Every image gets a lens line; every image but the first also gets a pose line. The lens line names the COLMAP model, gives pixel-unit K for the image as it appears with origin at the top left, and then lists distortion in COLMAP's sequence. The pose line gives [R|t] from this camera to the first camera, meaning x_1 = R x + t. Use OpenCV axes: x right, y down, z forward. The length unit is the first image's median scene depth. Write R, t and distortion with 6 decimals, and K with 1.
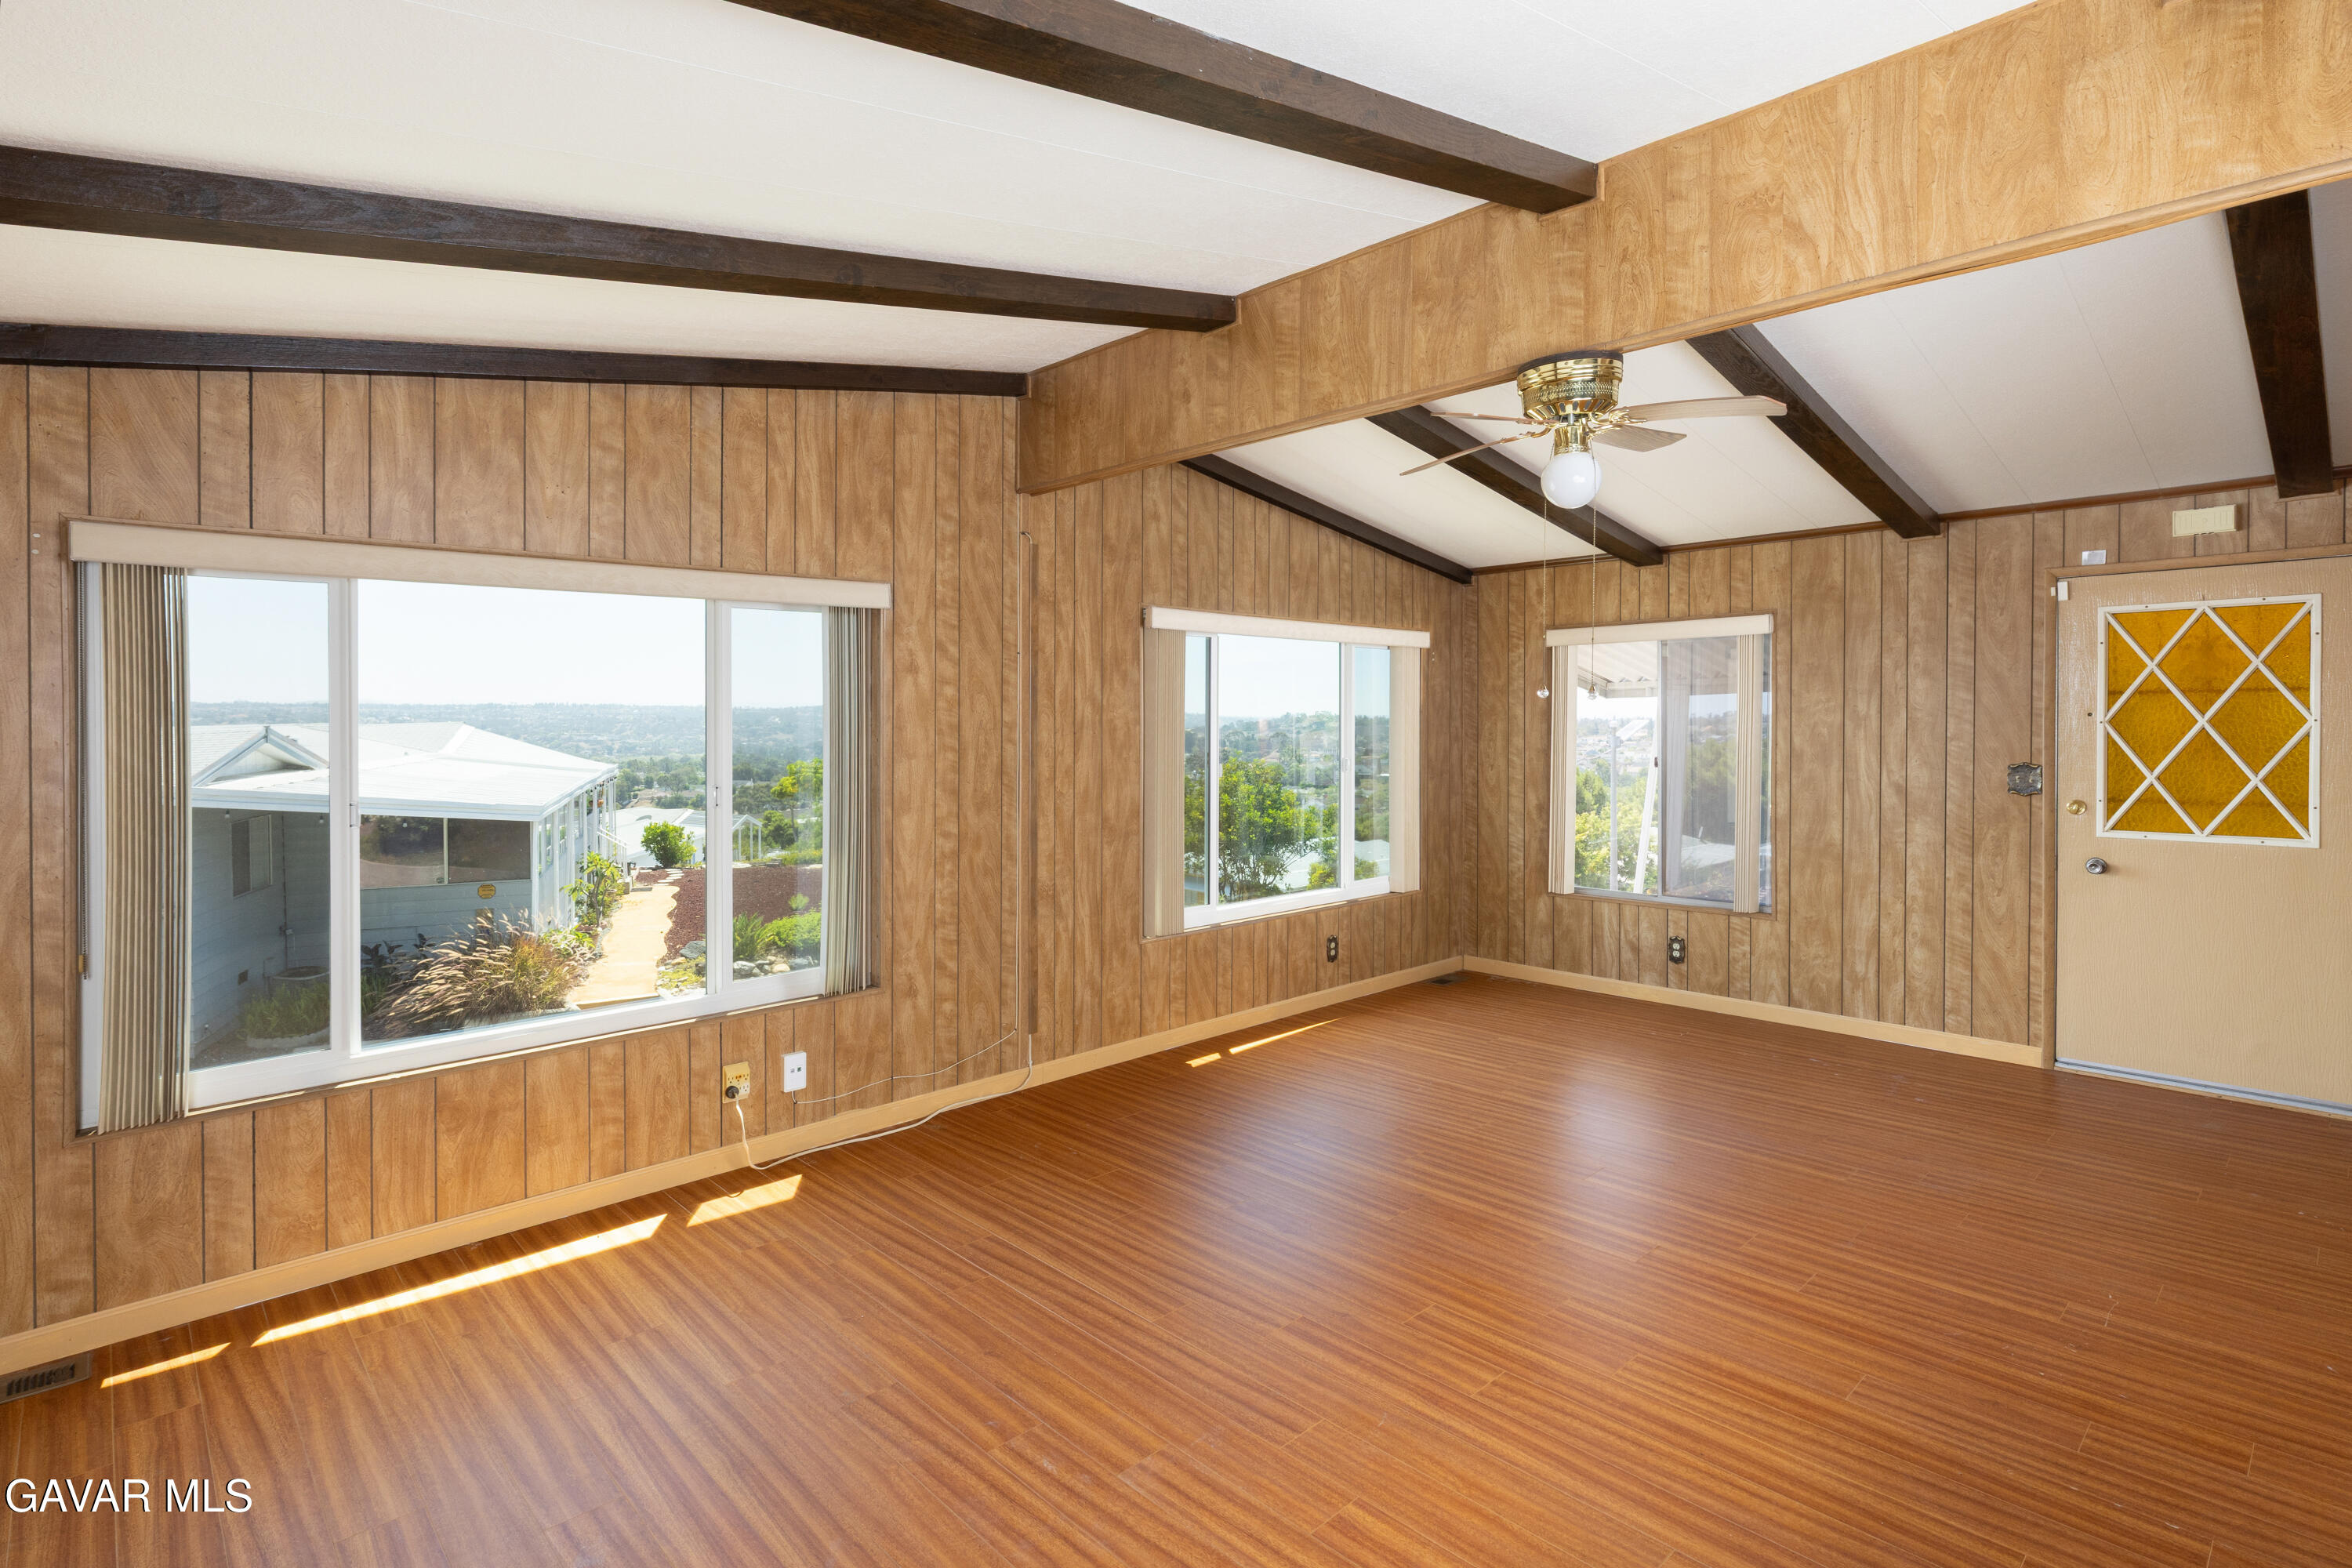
lens RADIAL K [[1180.9, 0, 1173.1], [0, 1180.9, 716.8], [0, 0, 1]] dist [-0.004057, 0.000014]
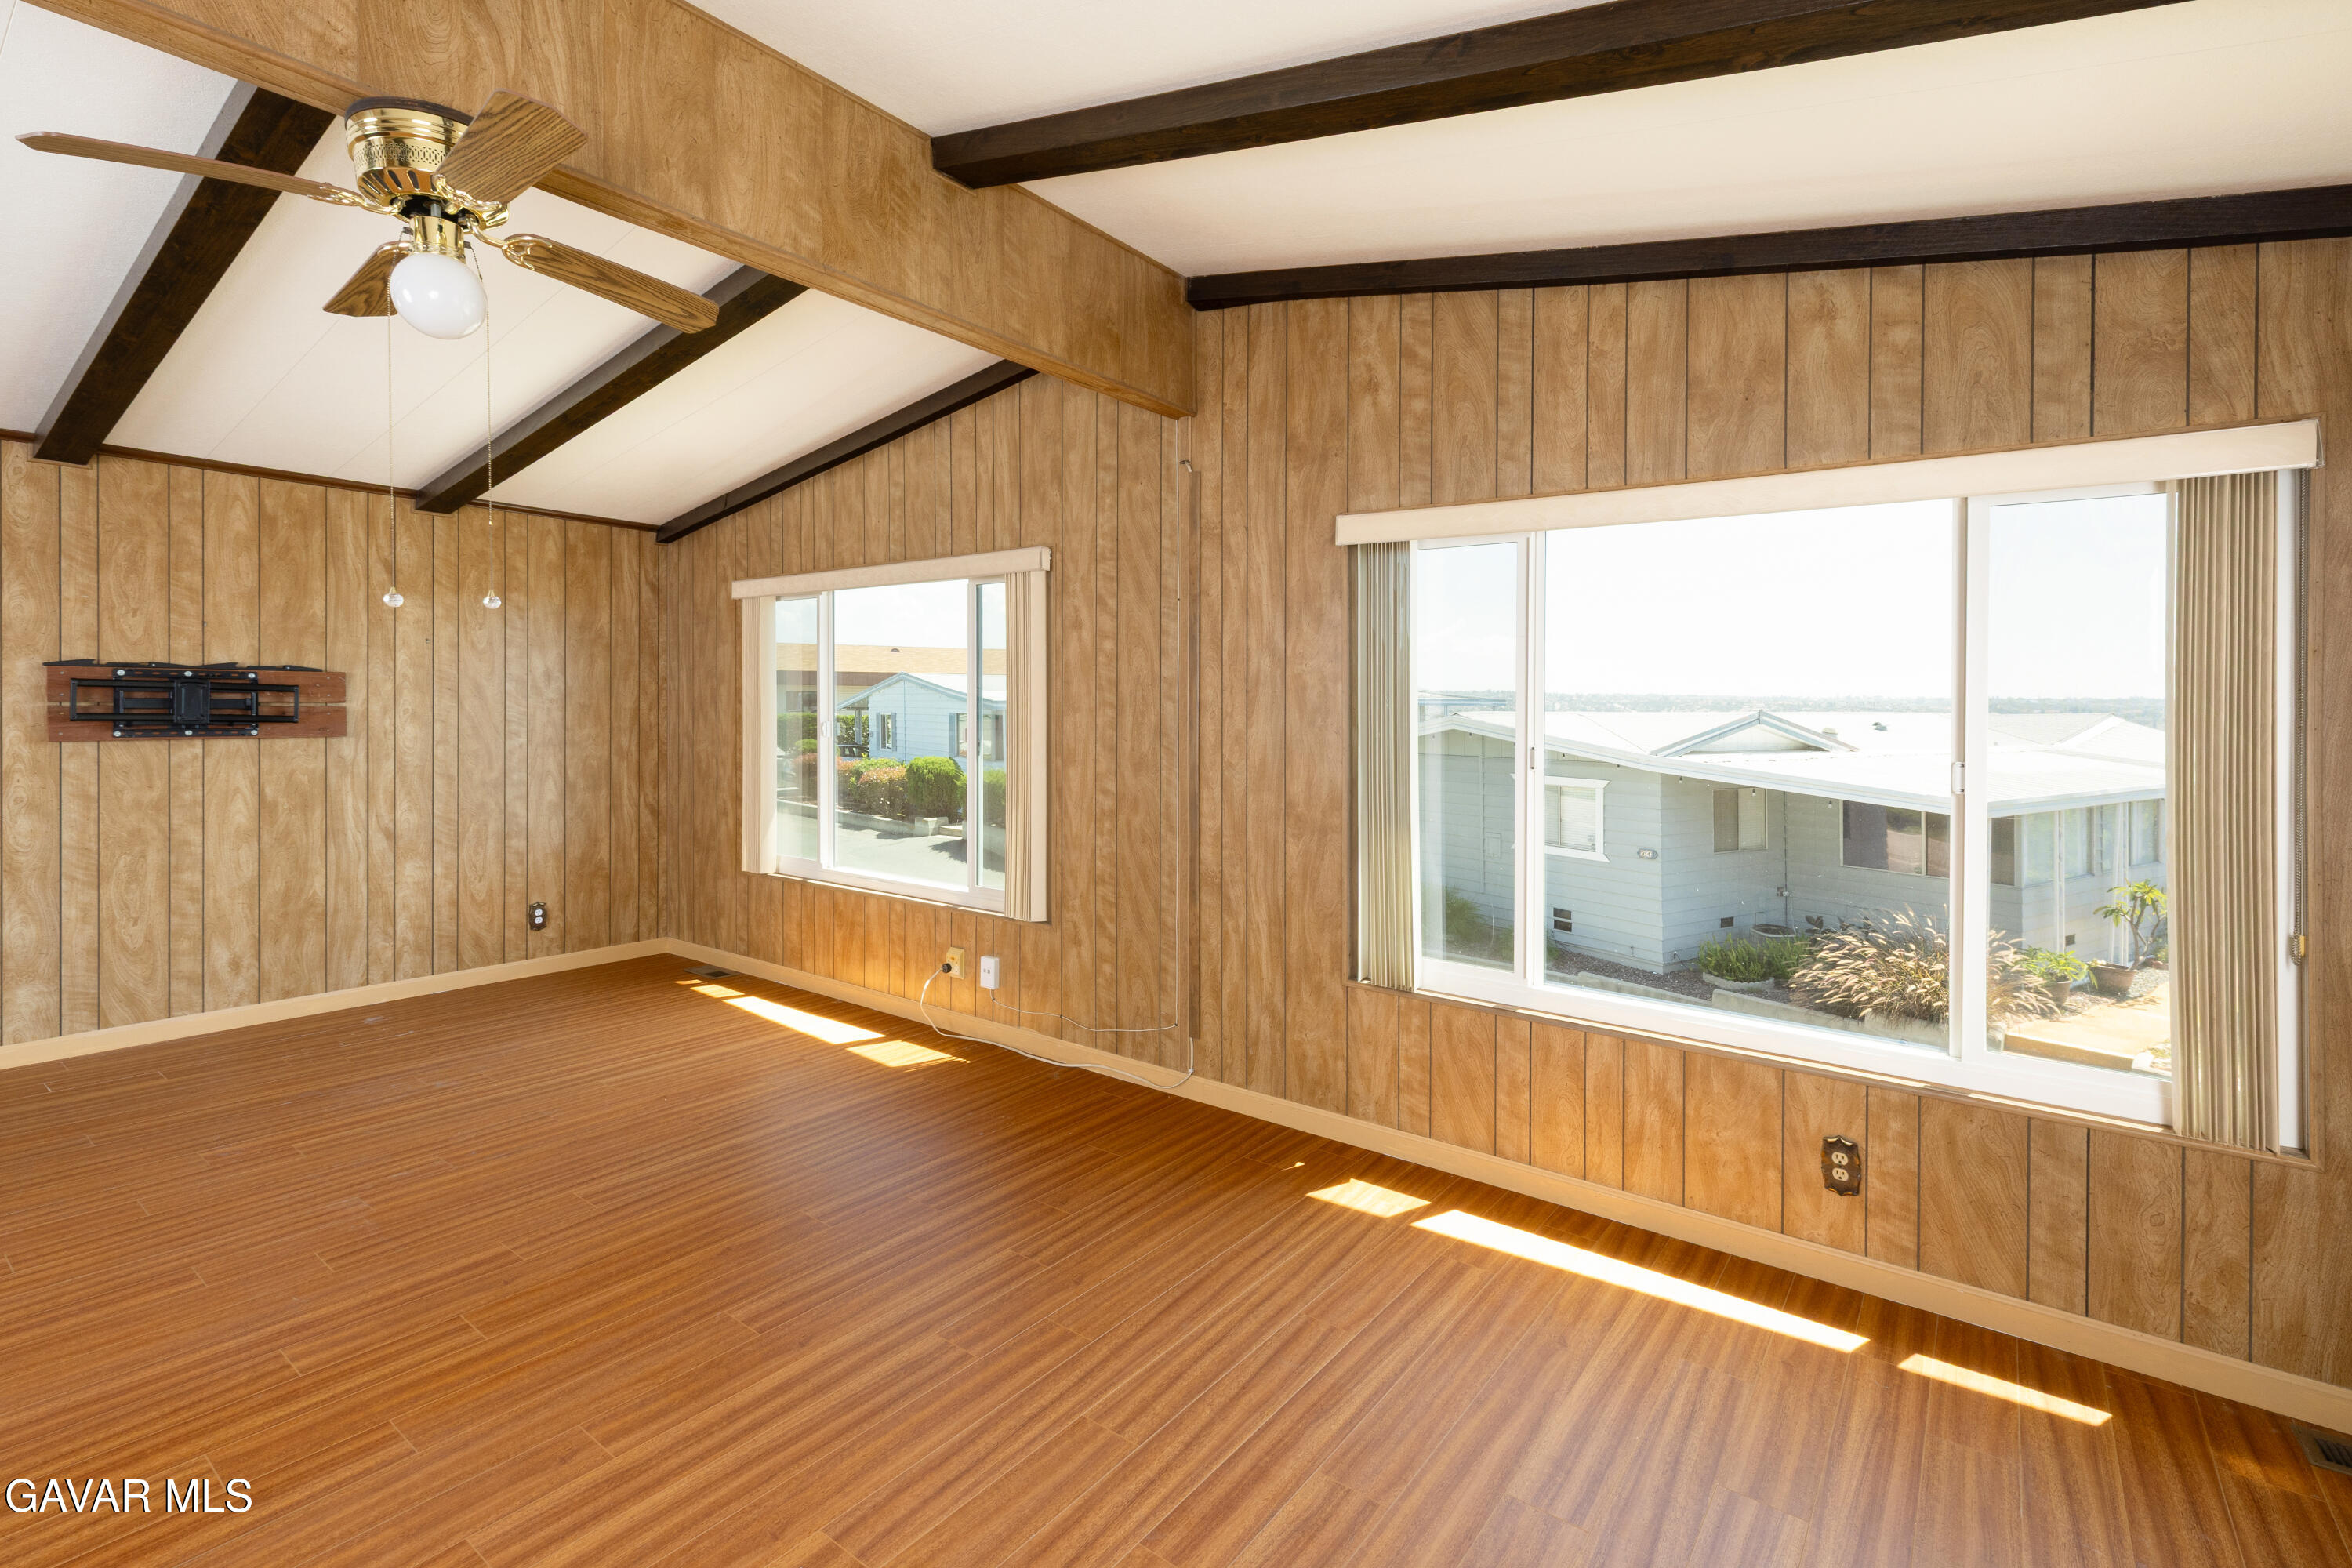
lens RADIAL K [[1105.2, 0, 1169.1], [0, 1105.2, 702.5], [0, 0, 1]] dist [0.000089, 0.000073]
pose [[0.143464, 0.005189, -0.989642, 0.691074], [-0.015652, 0.999873, 0.002974, 0.021113], [0.989532, 0.015064, 0.143528, 0.879272]]
